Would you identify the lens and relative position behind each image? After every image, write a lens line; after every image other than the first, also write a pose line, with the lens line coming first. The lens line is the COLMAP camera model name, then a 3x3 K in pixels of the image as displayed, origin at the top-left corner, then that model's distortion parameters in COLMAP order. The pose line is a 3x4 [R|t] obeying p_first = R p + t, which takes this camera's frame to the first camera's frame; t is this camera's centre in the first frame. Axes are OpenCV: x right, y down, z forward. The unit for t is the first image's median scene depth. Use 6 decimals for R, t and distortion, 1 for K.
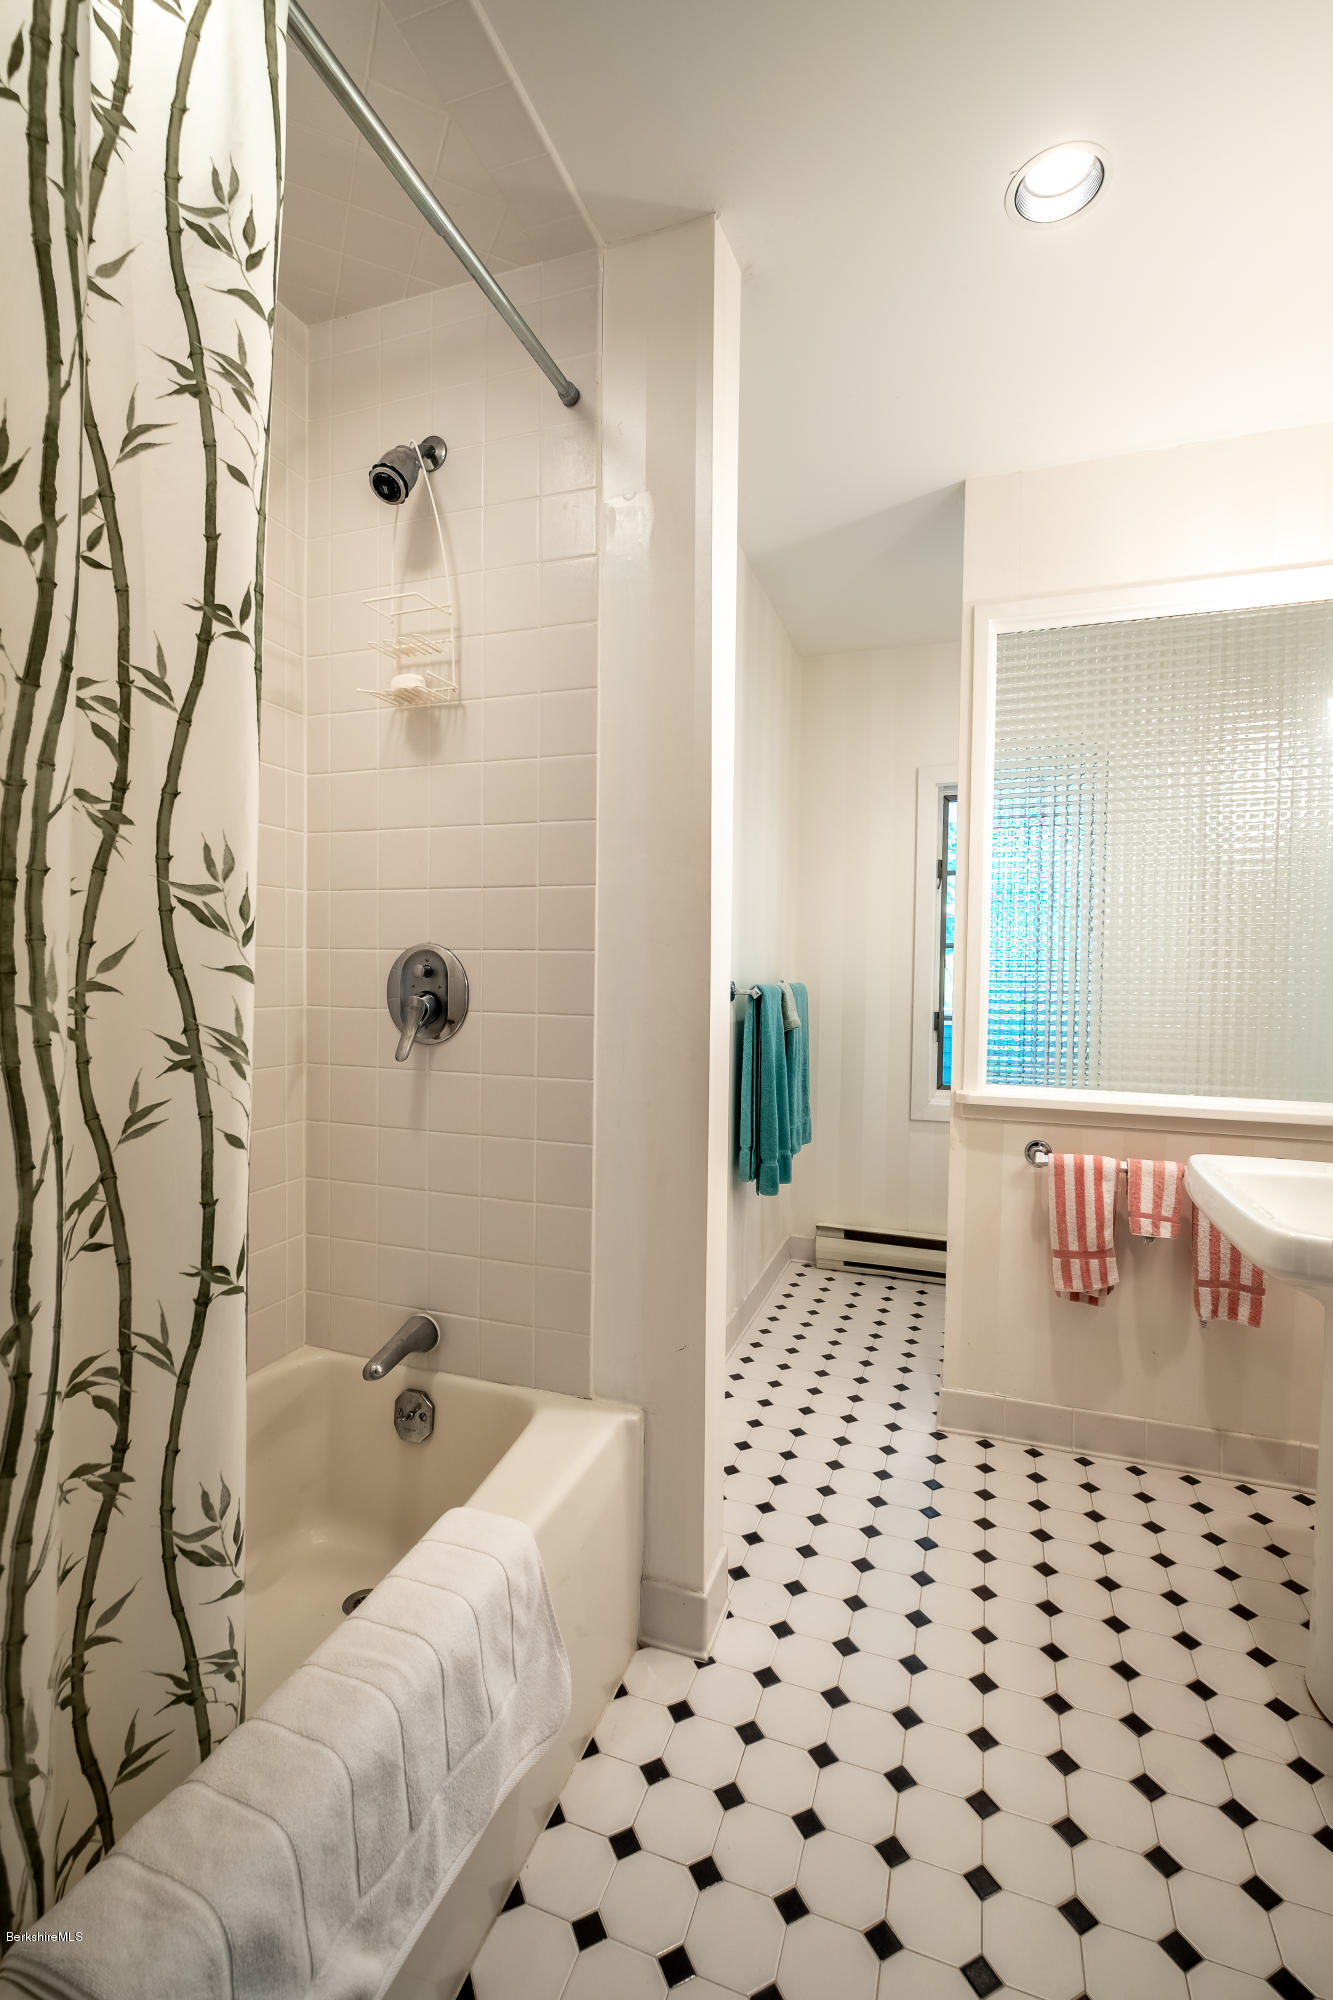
lens RADIAL K [[905.1, 0, 670.9], [0, 905.1, 932.0], [0, 0, 1]] dist [-0.006108, 0.001058]
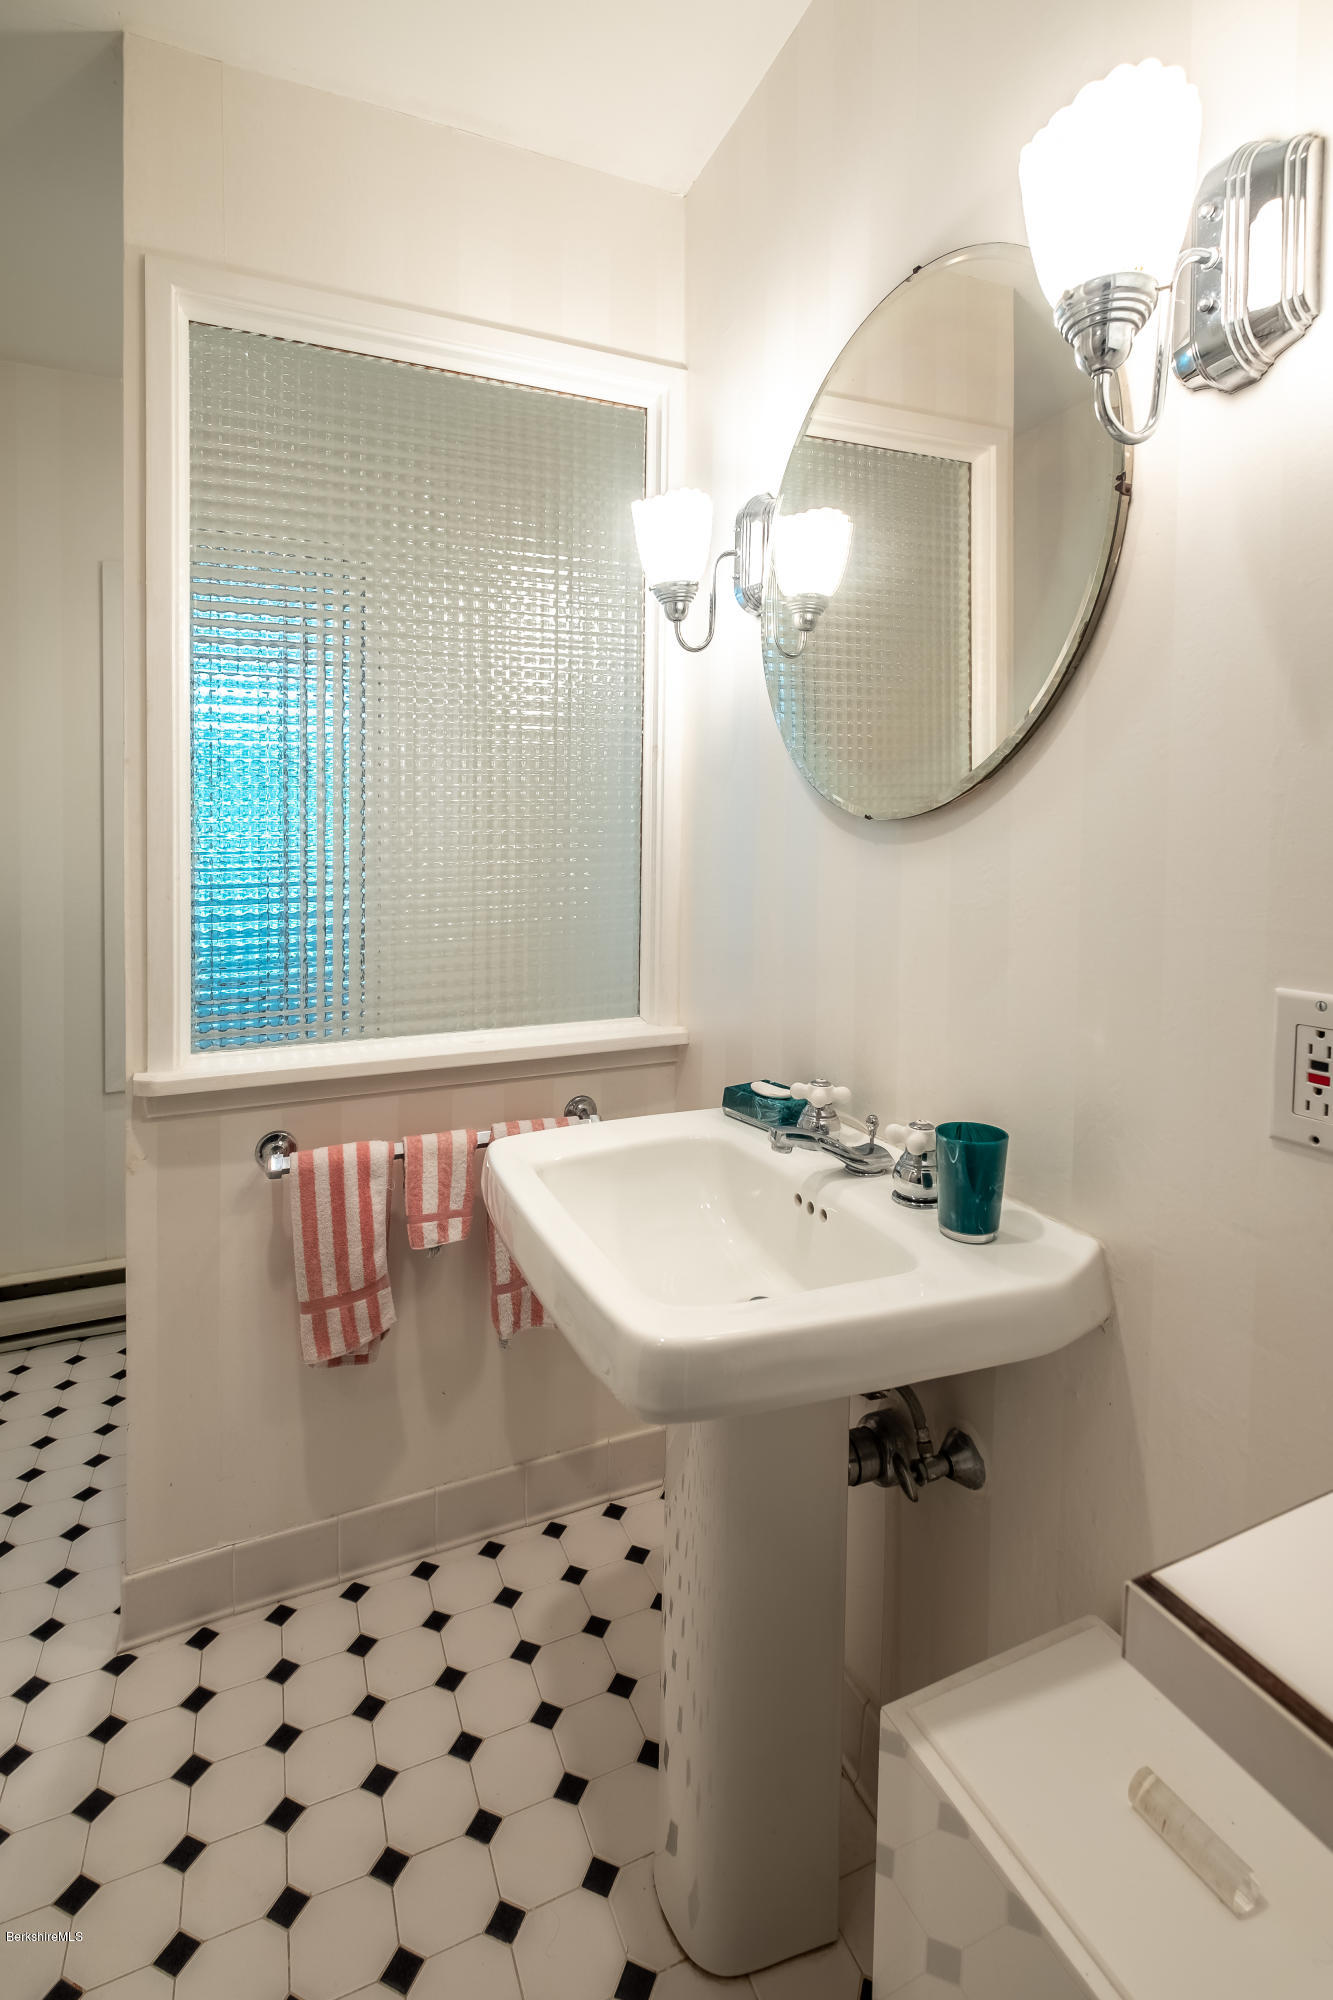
lens RADIAL K [[905.1, 0, 670.9], [0, 905.1, 932.0], [0, 0, 1]] dist [-0.006108, 0.001058]
pose [[0.730400, -0.068499, 0.679577, 0.197652], [-0.012502, 0.993451, 0.113573, 0.010678], [-0.682906, -0.091450, 0.724760, 0.377567]]
